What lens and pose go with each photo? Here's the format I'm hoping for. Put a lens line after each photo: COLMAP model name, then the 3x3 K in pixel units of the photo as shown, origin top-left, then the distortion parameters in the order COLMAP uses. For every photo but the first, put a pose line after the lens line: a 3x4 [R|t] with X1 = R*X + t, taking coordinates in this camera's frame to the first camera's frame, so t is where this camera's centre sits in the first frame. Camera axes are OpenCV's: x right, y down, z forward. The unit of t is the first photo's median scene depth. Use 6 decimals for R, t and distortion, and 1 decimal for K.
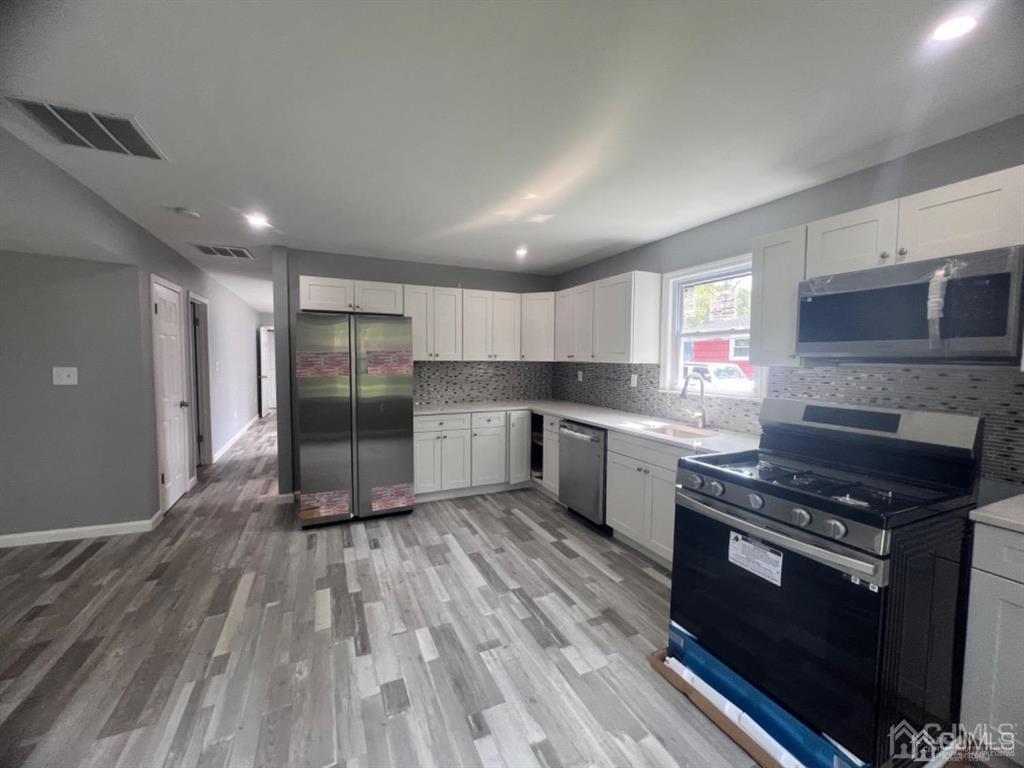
lens RADIAL K [[412.0, 0, 509.7], [0, 412.0, 381.3], [0, 0, 1]] dist [-0.000435, 0.000025]
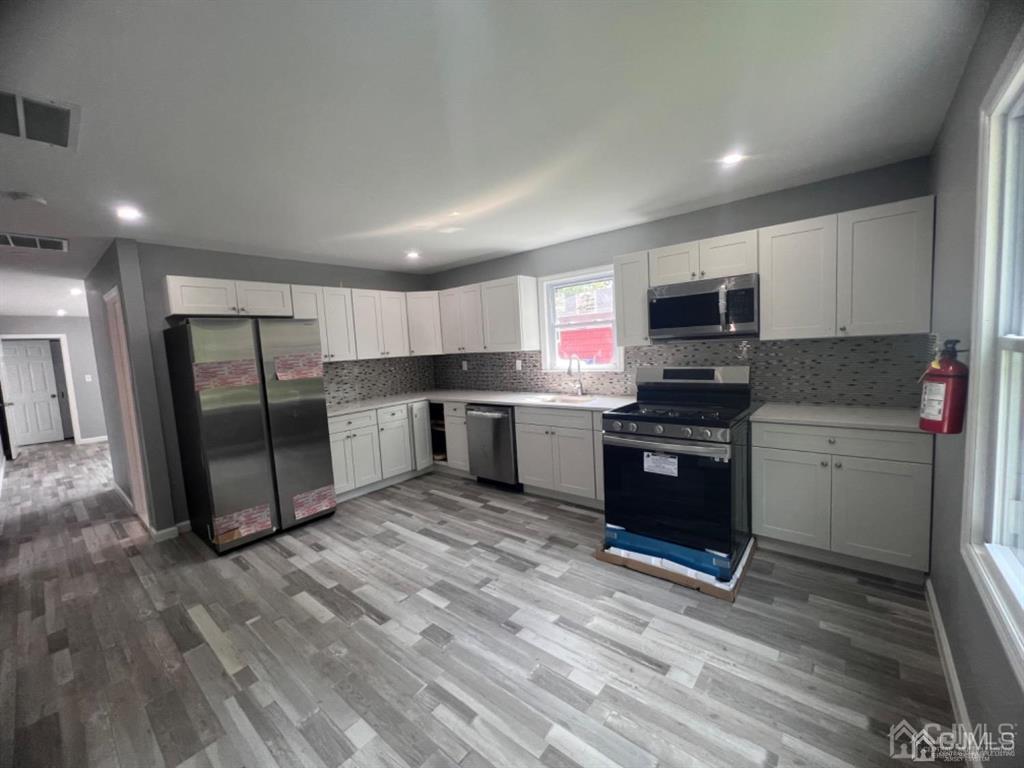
lens RADIAL K [[412.0, 0, 509.7], [0, 412.0, 381.3], [0, 0, 1]] dist [-0.000435, 0.000025]
pose [[0.902535, -0.096784, 0.419600, -0.277314], [0.088037, 0.995305, 0.040212, -0.006450], [-0.421522, 0.000648, 0.906818, -0.103840]]
